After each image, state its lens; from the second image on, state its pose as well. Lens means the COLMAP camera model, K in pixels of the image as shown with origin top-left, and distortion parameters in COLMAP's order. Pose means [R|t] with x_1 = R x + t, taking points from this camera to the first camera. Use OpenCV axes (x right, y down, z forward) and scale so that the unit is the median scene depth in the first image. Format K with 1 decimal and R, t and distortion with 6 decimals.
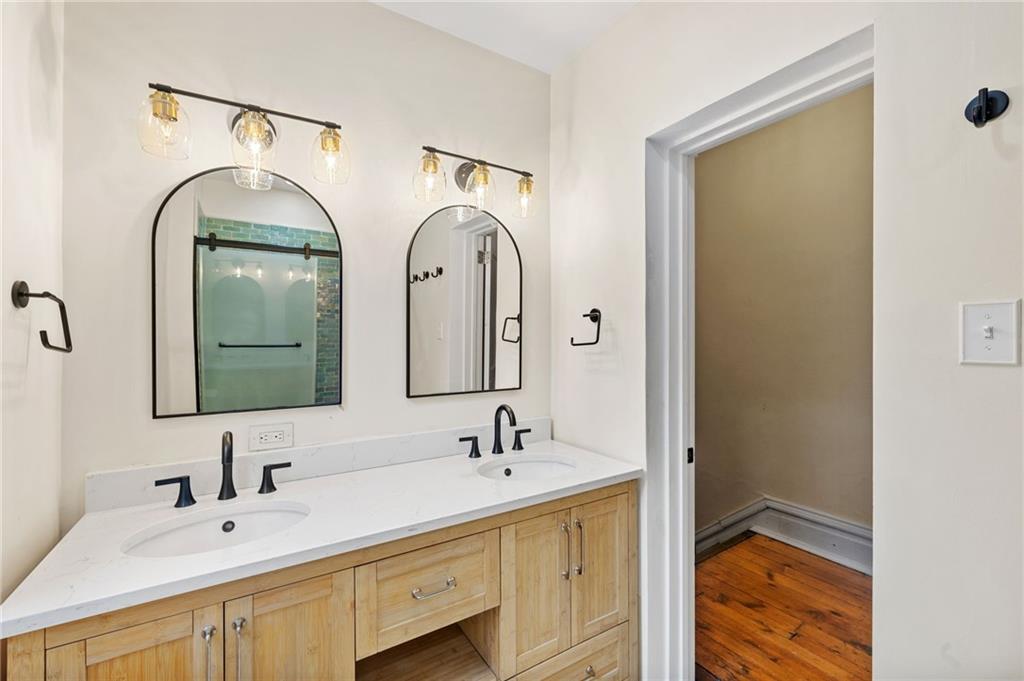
lens RADIAL K [[423.0, 0, 511.4], [0, 423.0, 336.1], [0, 0, 1]] dist [-0.012510, -0.000245]
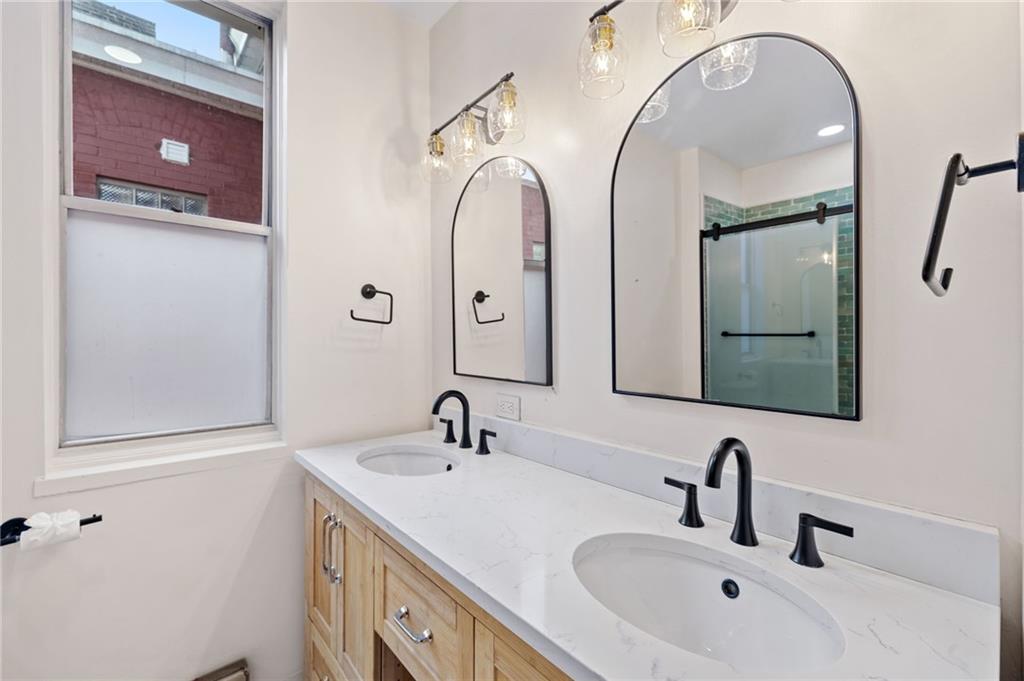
lens RADIAL K [[423.0, 0, 512.3], [0, 423.0, 341.5], [0, 0, 1]] dist [-0.012510, -0.000245]
pose [[0.162123, 0.007659, -0.986741, 0.391532], [0.001699, 0.999966, 0.008040, 0.054876], [0.986769, -0.002980, 0.162104, 0.696031]]
